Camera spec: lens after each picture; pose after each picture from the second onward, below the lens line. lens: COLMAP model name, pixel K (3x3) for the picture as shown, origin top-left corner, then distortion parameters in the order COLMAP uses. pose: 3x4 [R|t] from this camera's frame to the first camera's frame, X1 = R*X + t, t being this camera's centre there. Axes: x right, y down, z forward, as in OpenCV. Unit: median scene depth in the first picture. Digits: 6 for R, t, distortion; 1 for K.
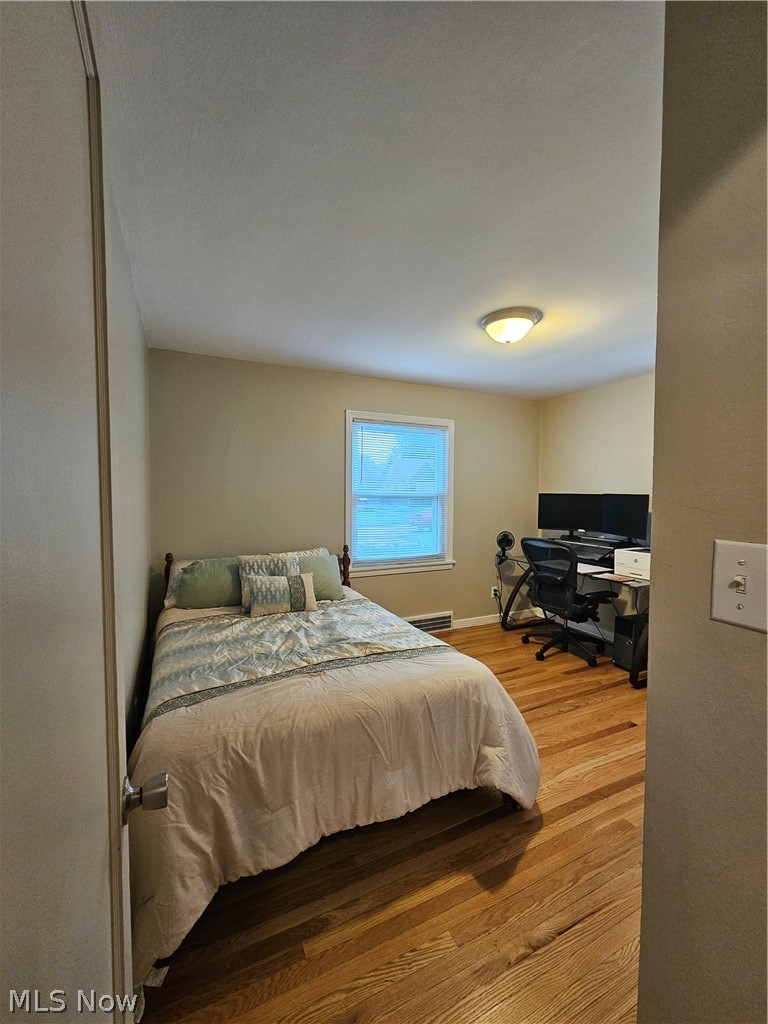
lens RADIAL K [[419.4, 0, 383.2], [0, 419.4, 510.2], [0, 0, 1]] dist [0.003379, -0.002809]
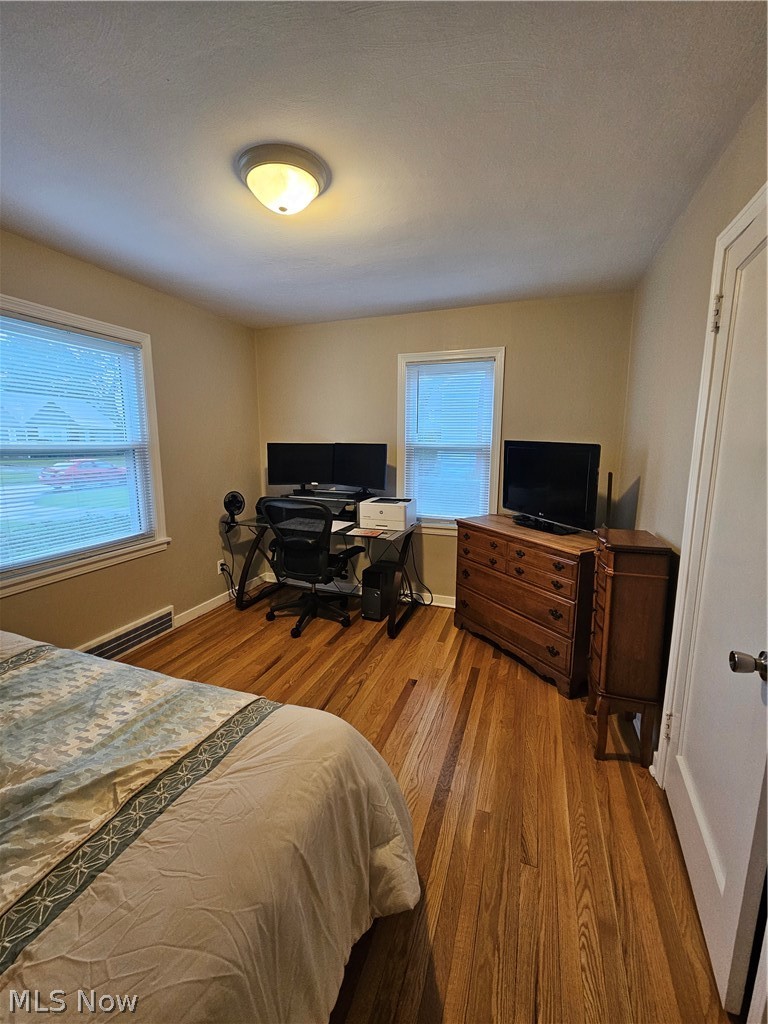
lens RADIAL K [[419.4, 0, 379.8], [0, 419.4, 509.0], [0, 0, 1]] dist [0.003379, -0.002809]
pose [[0.727593, -0.115232, 0.676262, -0.056272], [0.032515, 0.990476, 0.133790, -0.016096], [-0.685239, -0.075356, 0.724410, 0.260460]]
